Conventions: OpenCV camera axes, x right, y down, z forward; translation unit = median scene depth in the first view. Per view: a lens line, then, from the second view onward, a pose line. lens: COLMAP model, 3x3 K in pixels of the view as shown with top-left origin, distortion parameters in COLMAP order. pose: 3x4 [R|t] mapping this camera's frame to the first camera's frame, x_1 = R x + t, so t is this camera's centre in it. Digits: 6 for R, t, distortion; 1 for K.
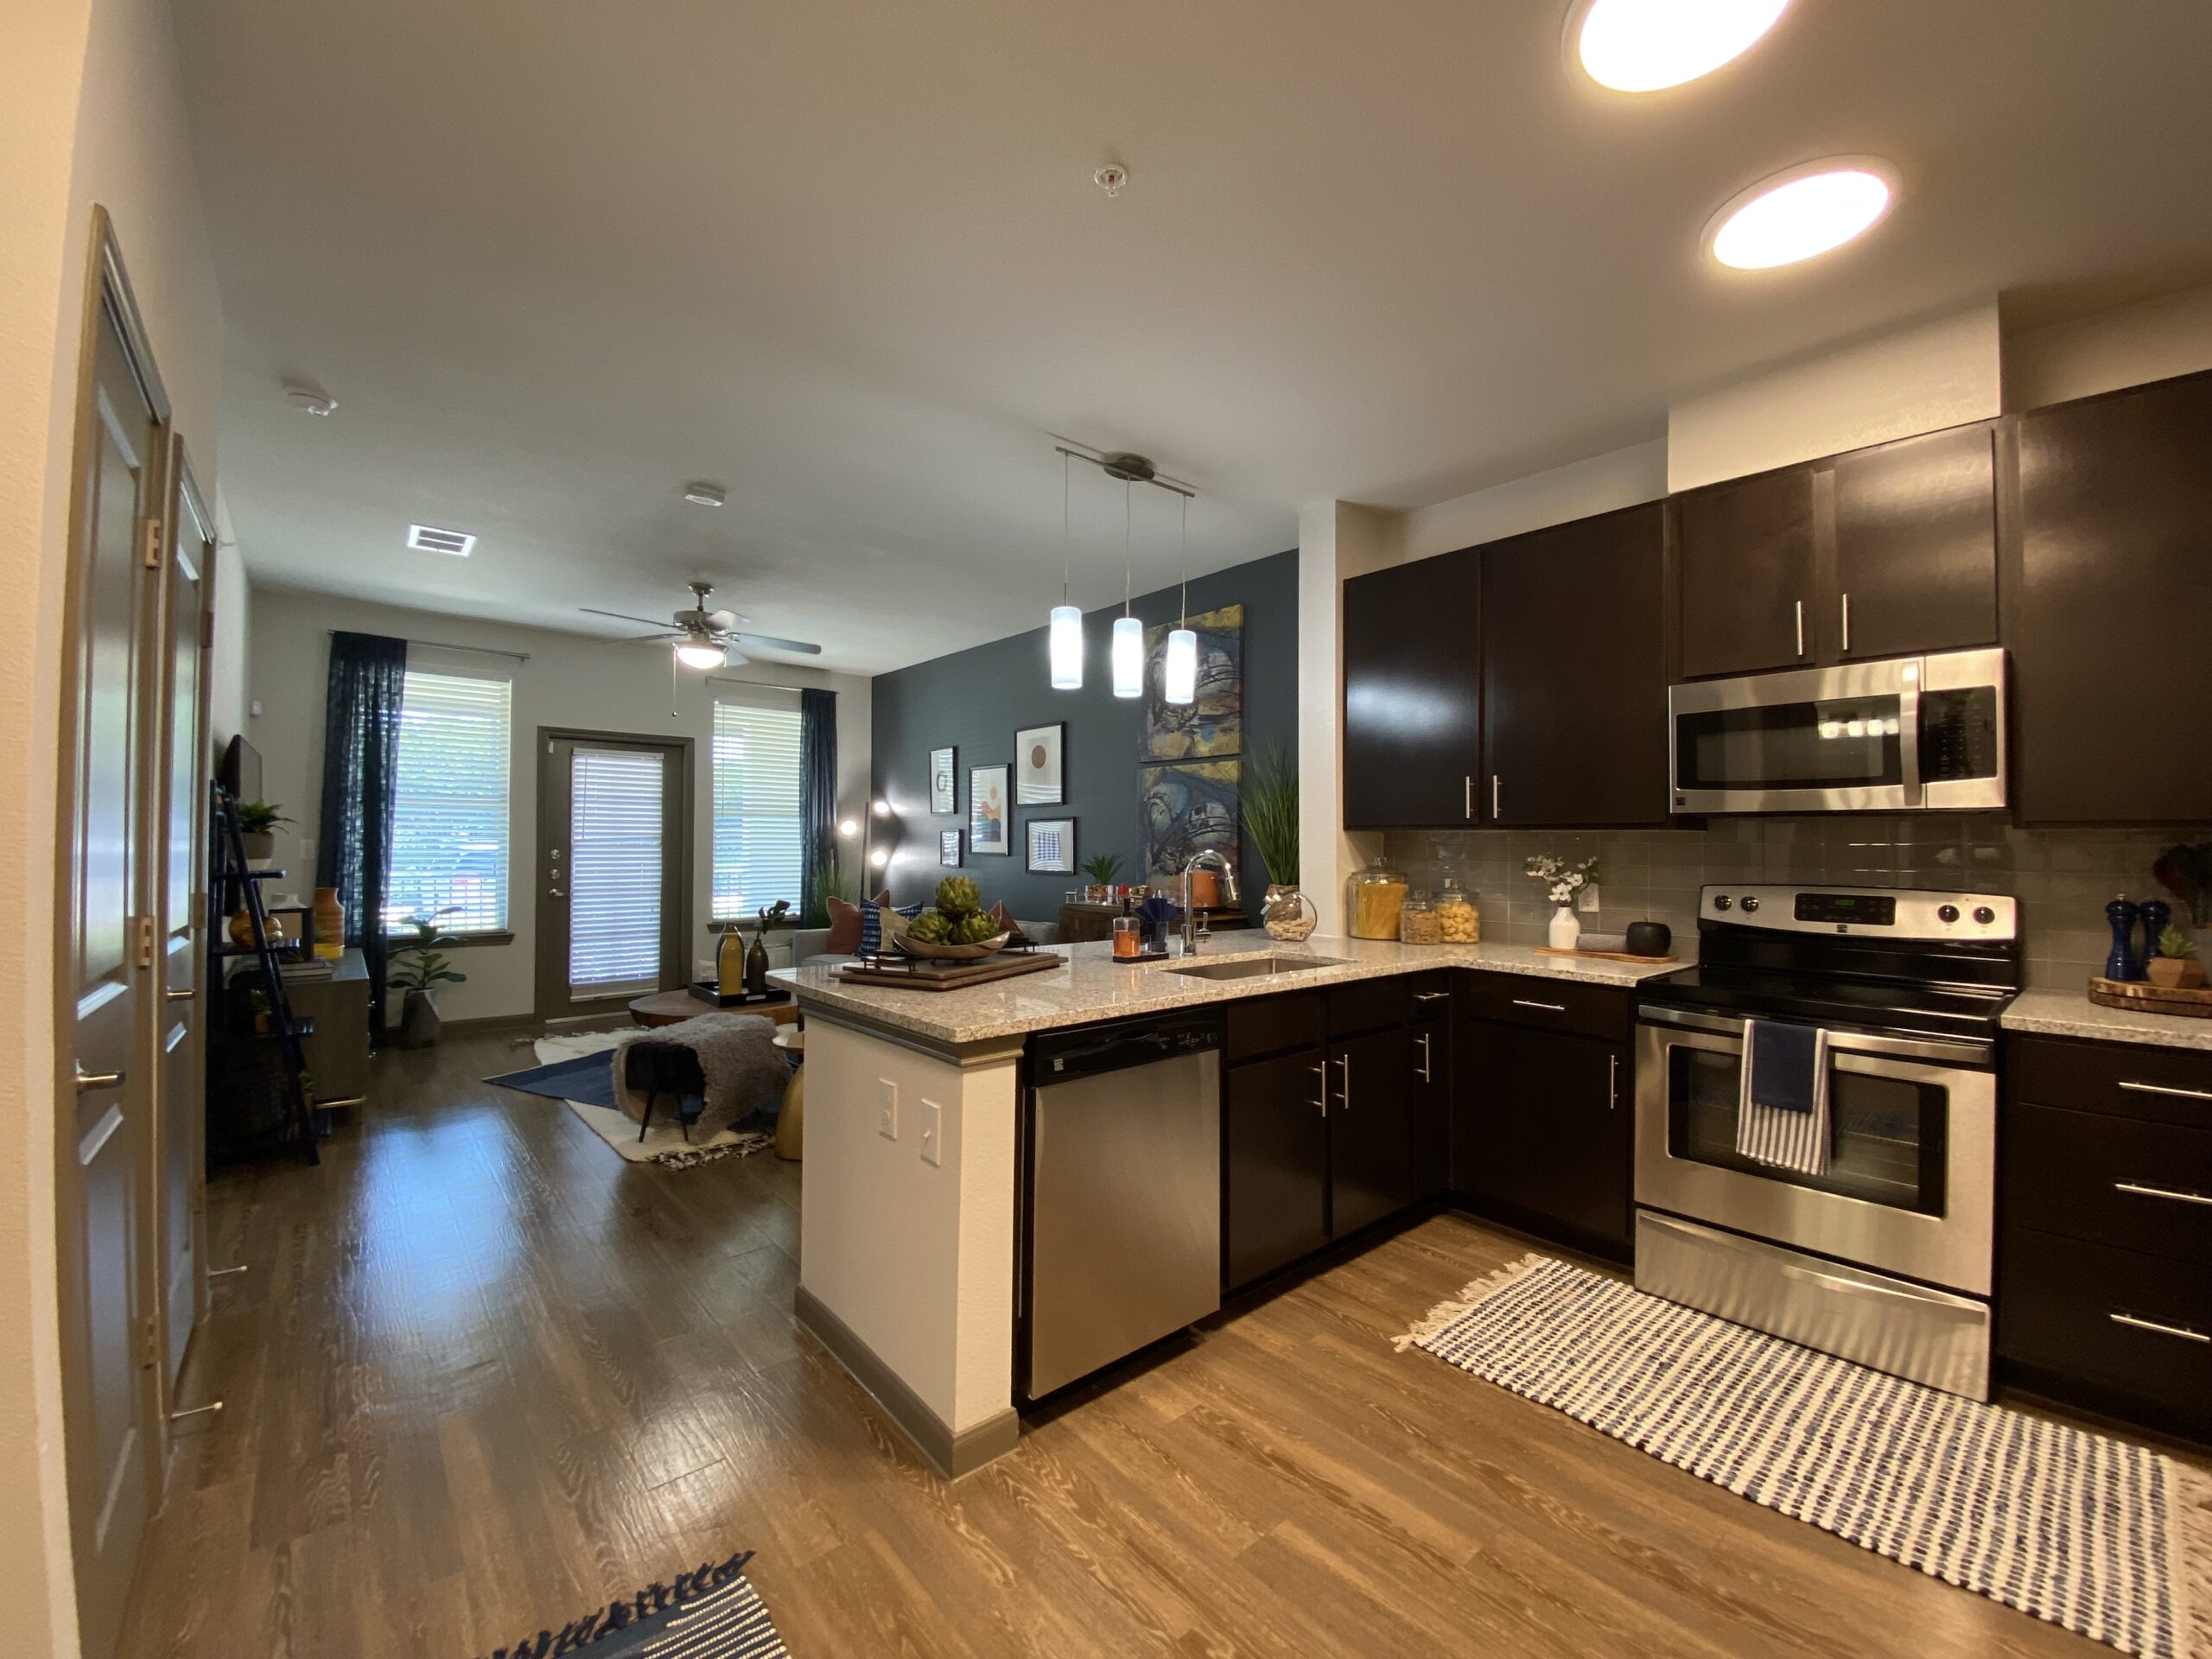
lens RADIAL K [[898.8, 0, 1100.3], [0, 898.8, 833.0], [0, 0, 1]] dist [0.044709, -0.031589]
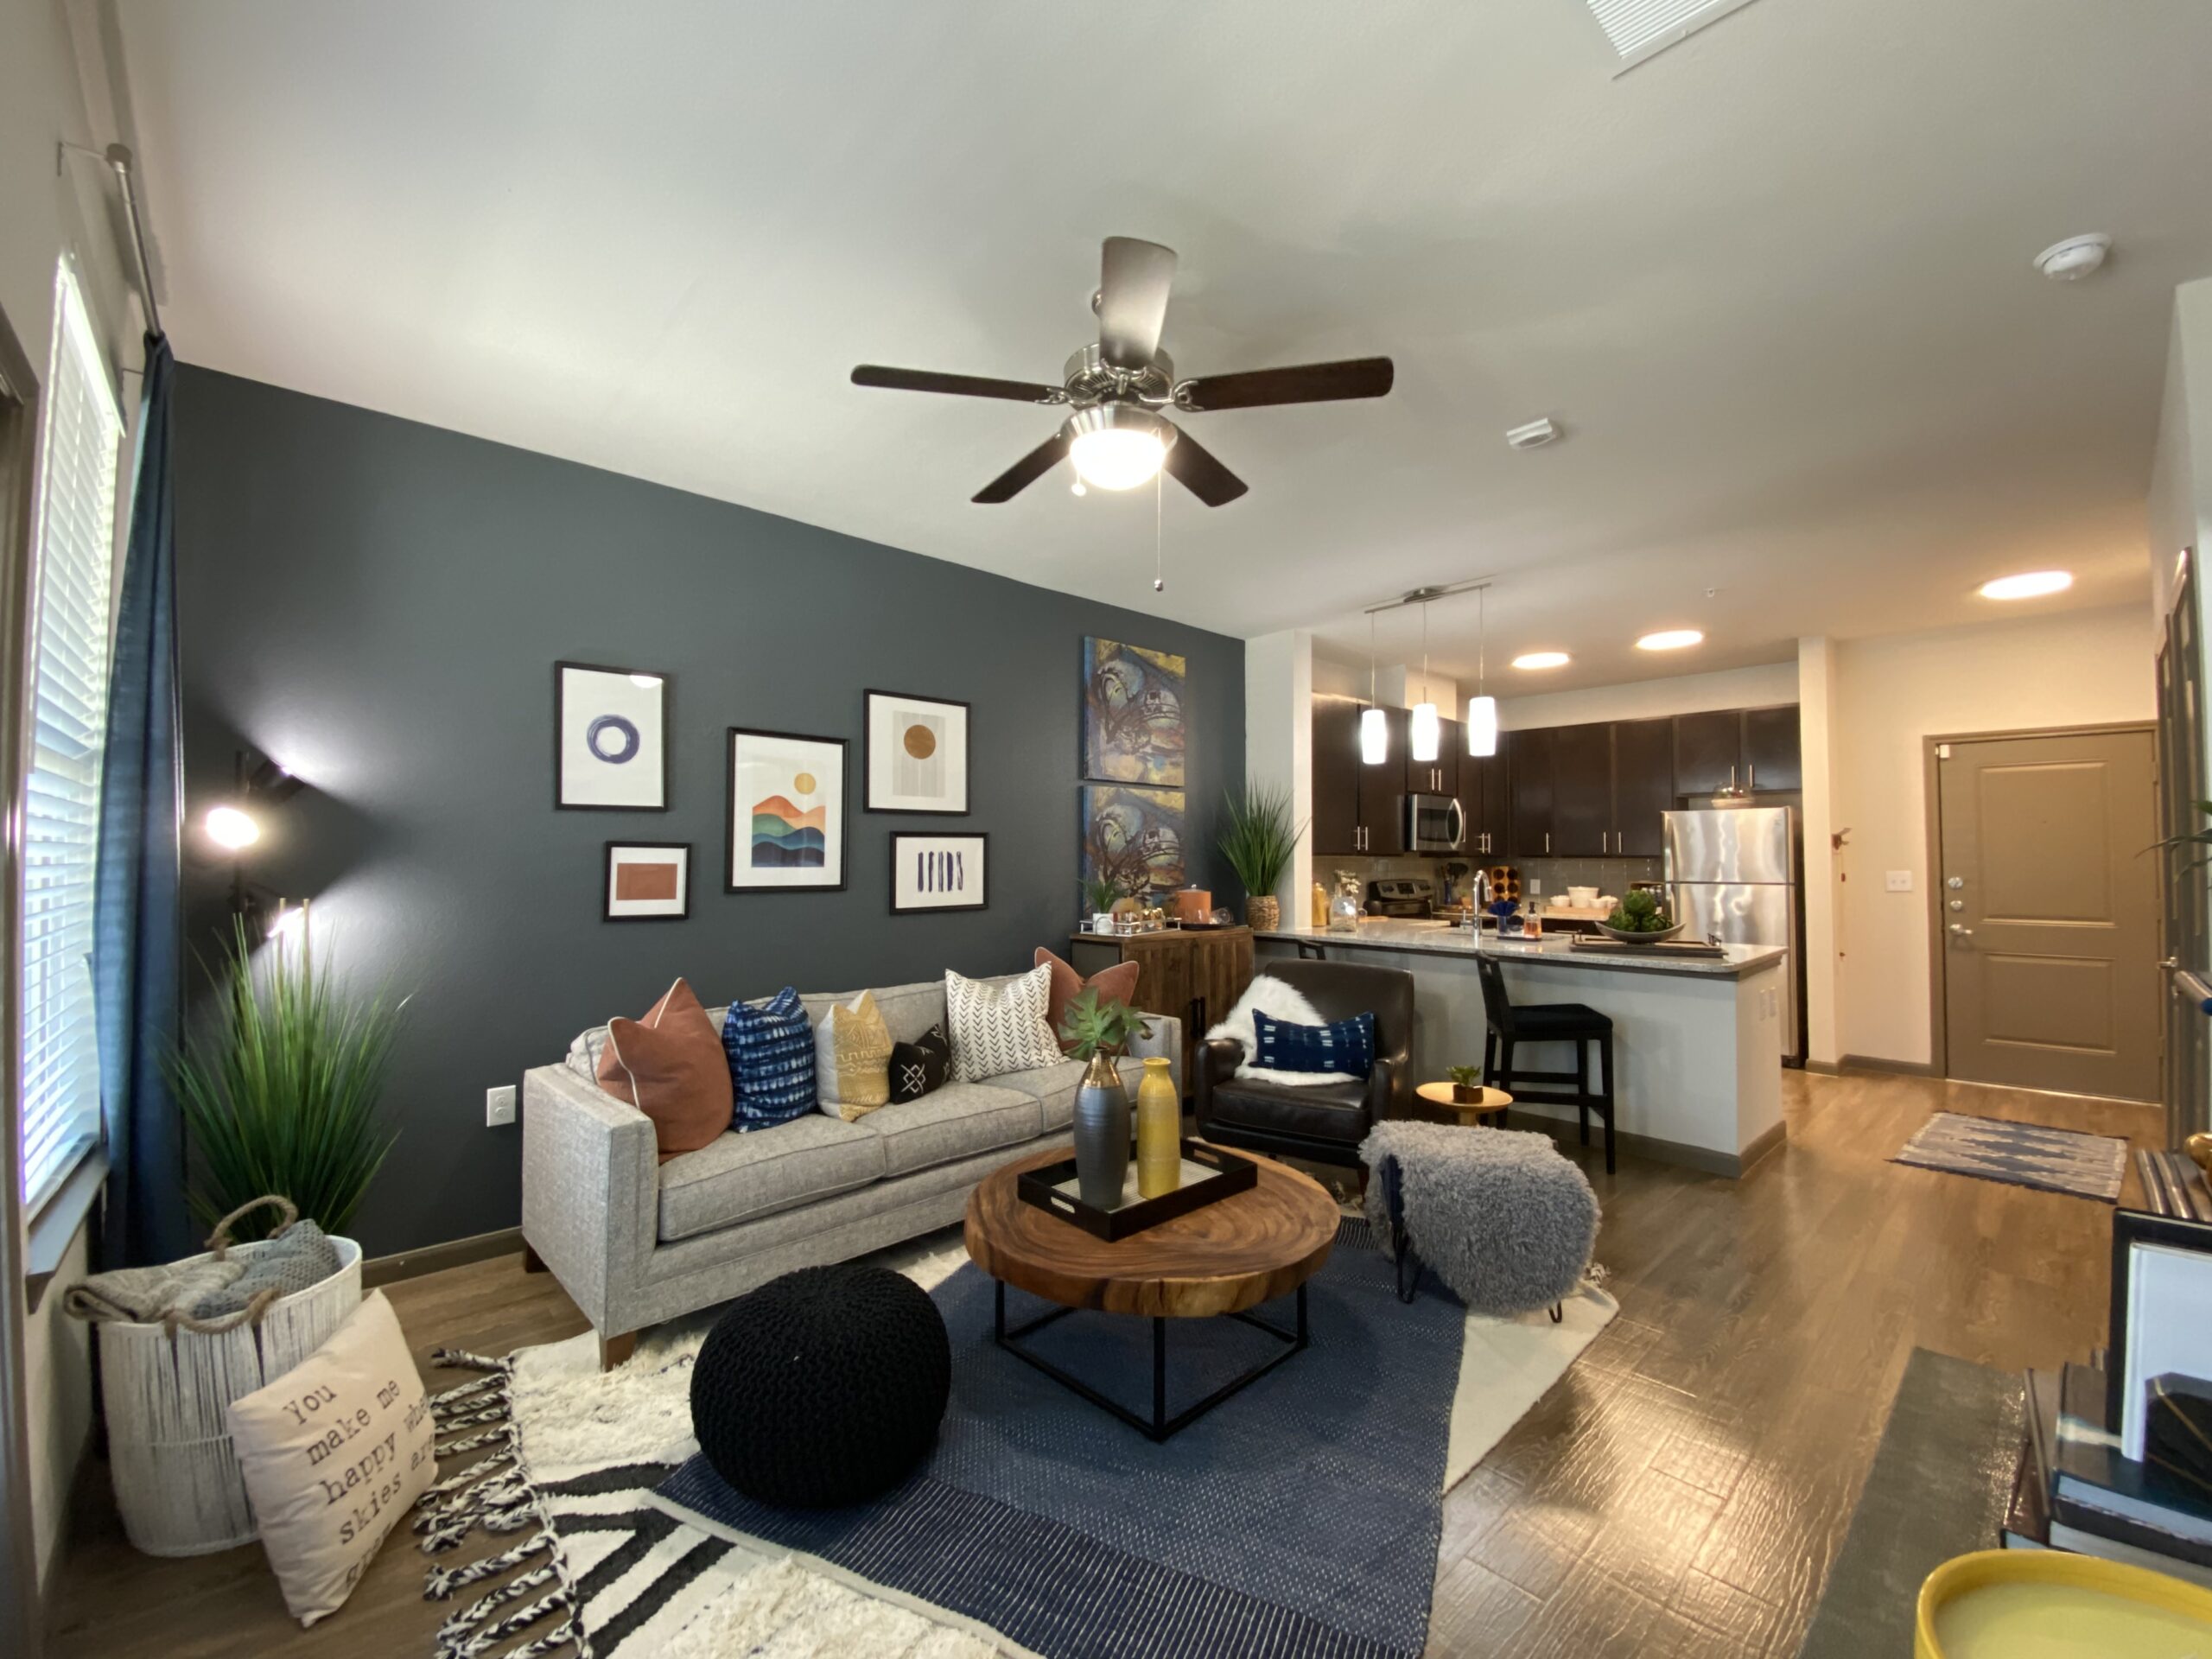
lens RADIAL K [[898.8, 0, 1100.3], [0, 898.8, 833.0], [0, 0, 1]] dist [0.044709, -0.031589]
pose [[-0.043286, 0.024316, 0.998767, -0.951933], [-0.011635, 0.999624, -0.024841, 0.000461], [-0.998995, -0.012696, -0.042986, 1.114129]]
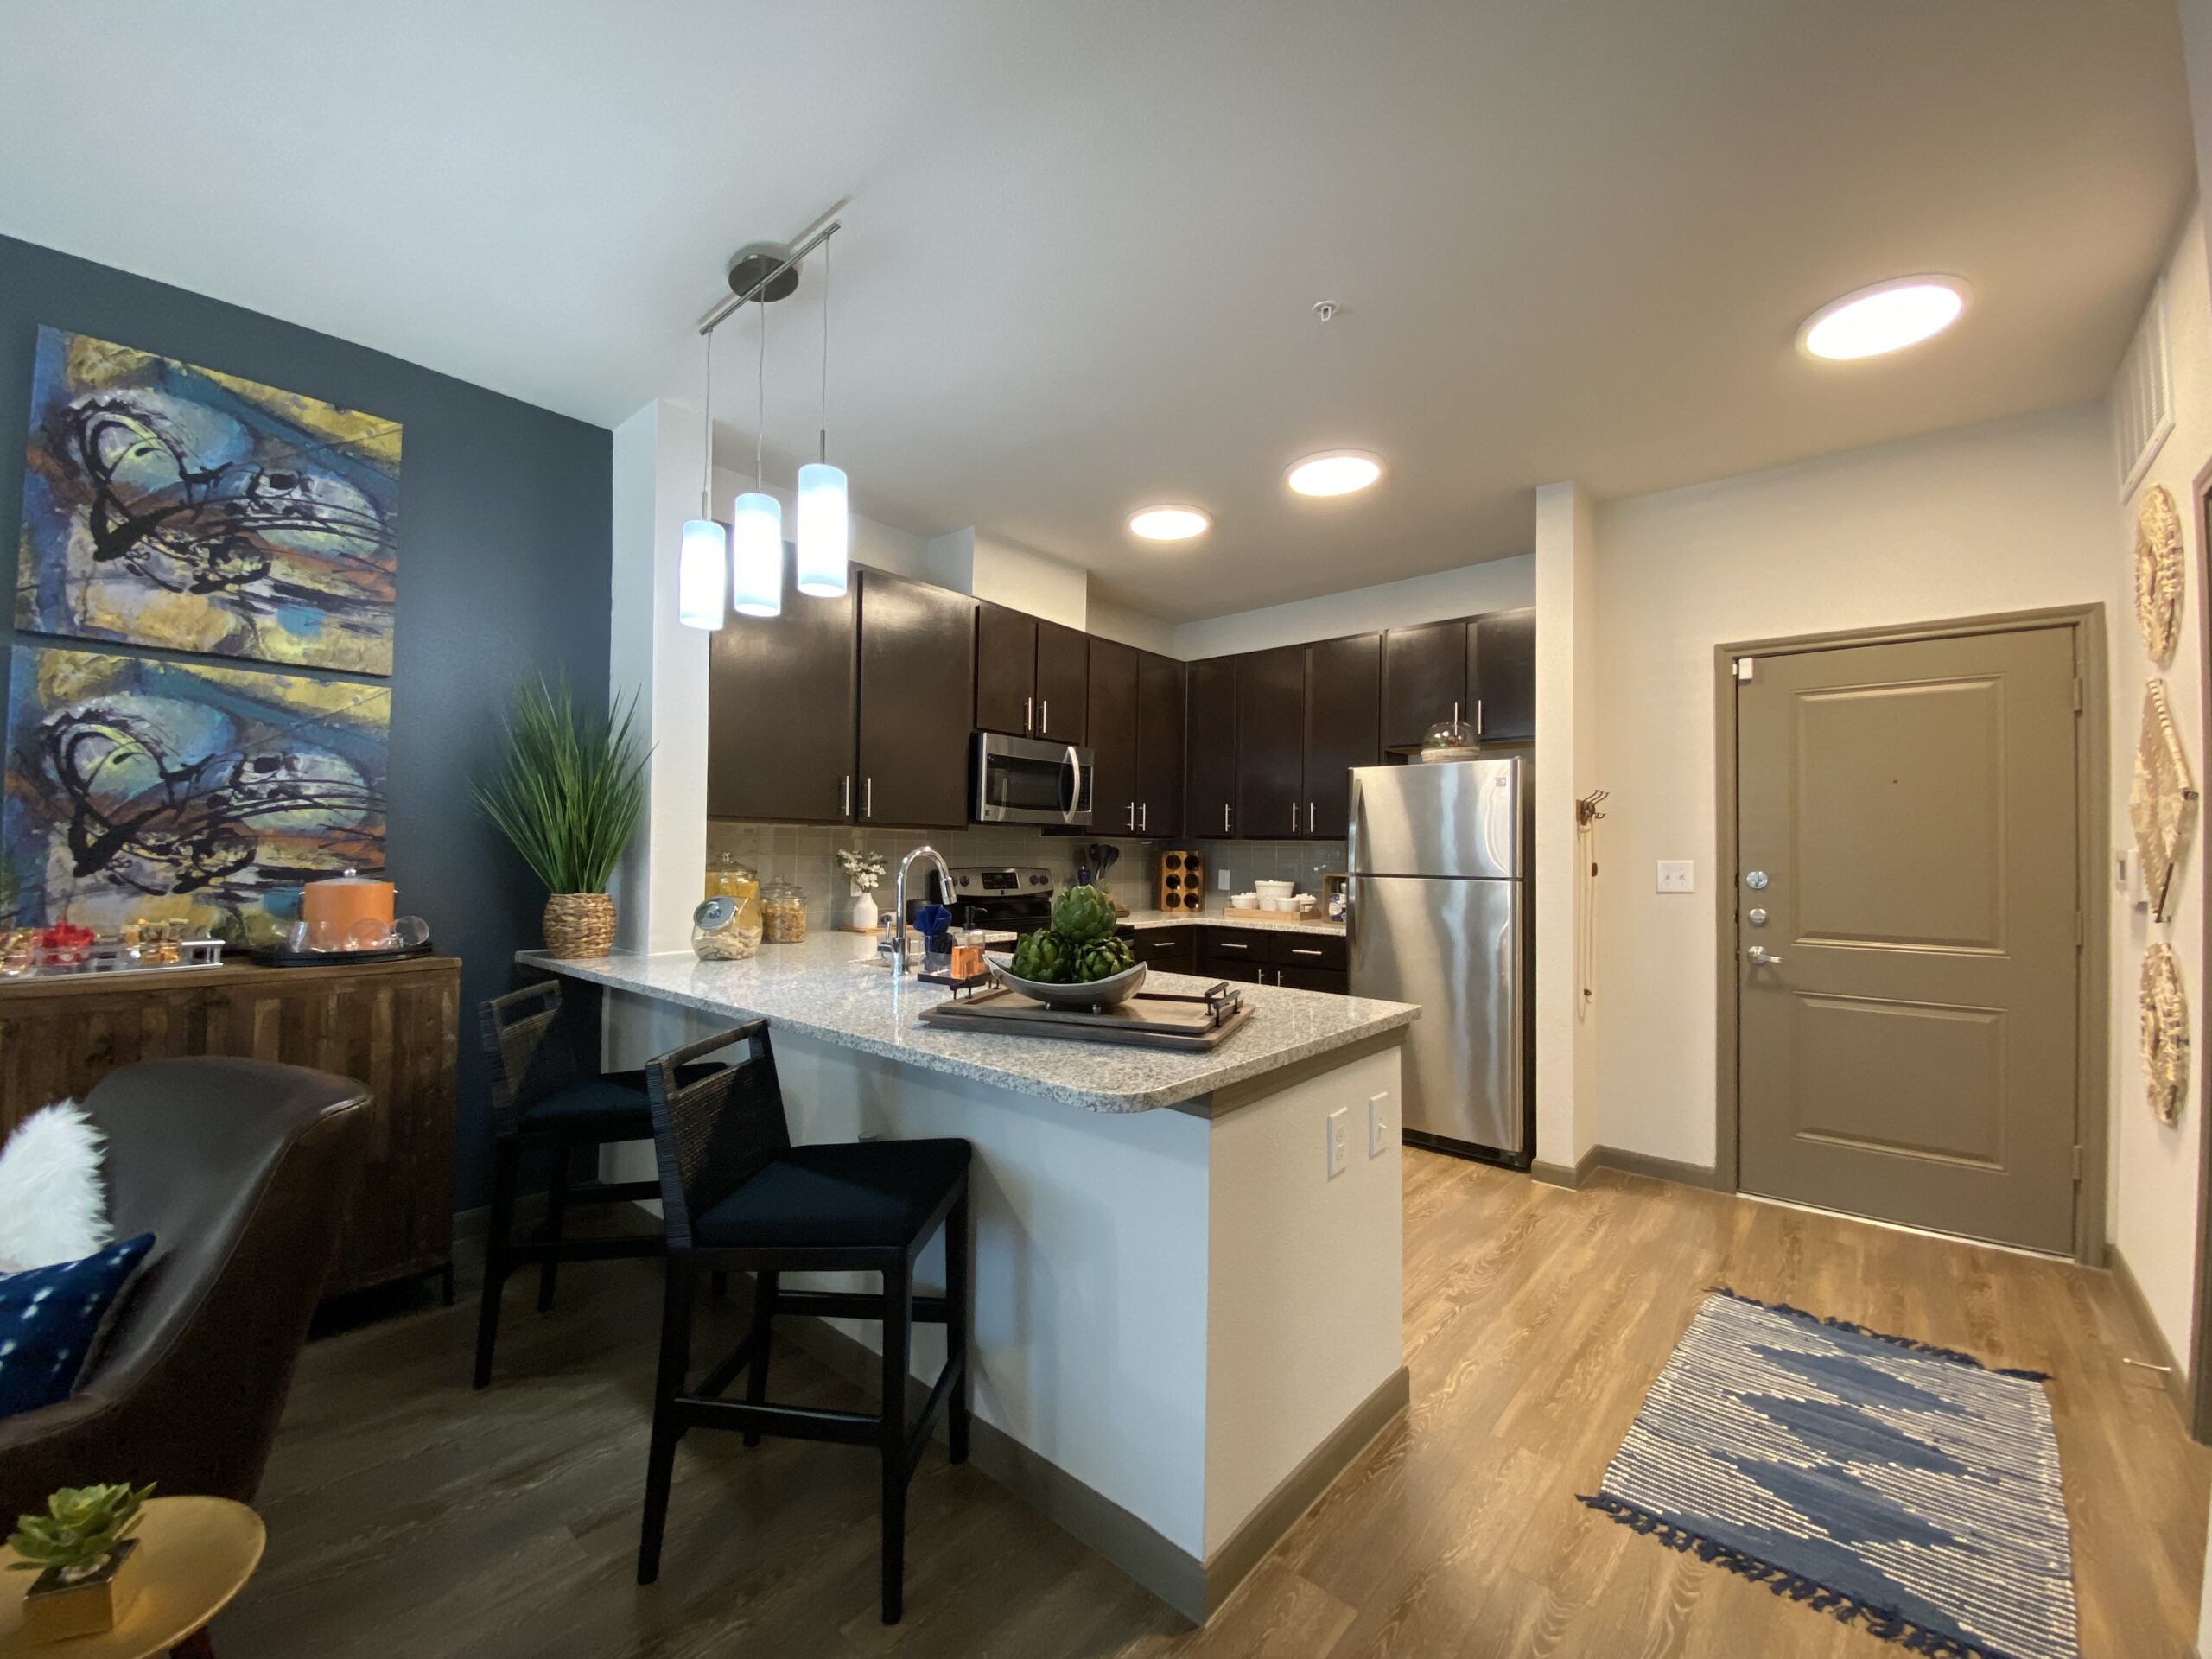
lens RADIAL K [[898.8, 0, 1100.3], [0, 898.8, 833.0], [0, 0, 1]] dist [0.044709, -0.031589]
pose [[-0.154054, 0.013245, 0.987974, -0.482525], [-0.025958, 0.999511, -0.017447, 0.011104], [-0.987721, -0.028334, -0.153635, 0.612724]]
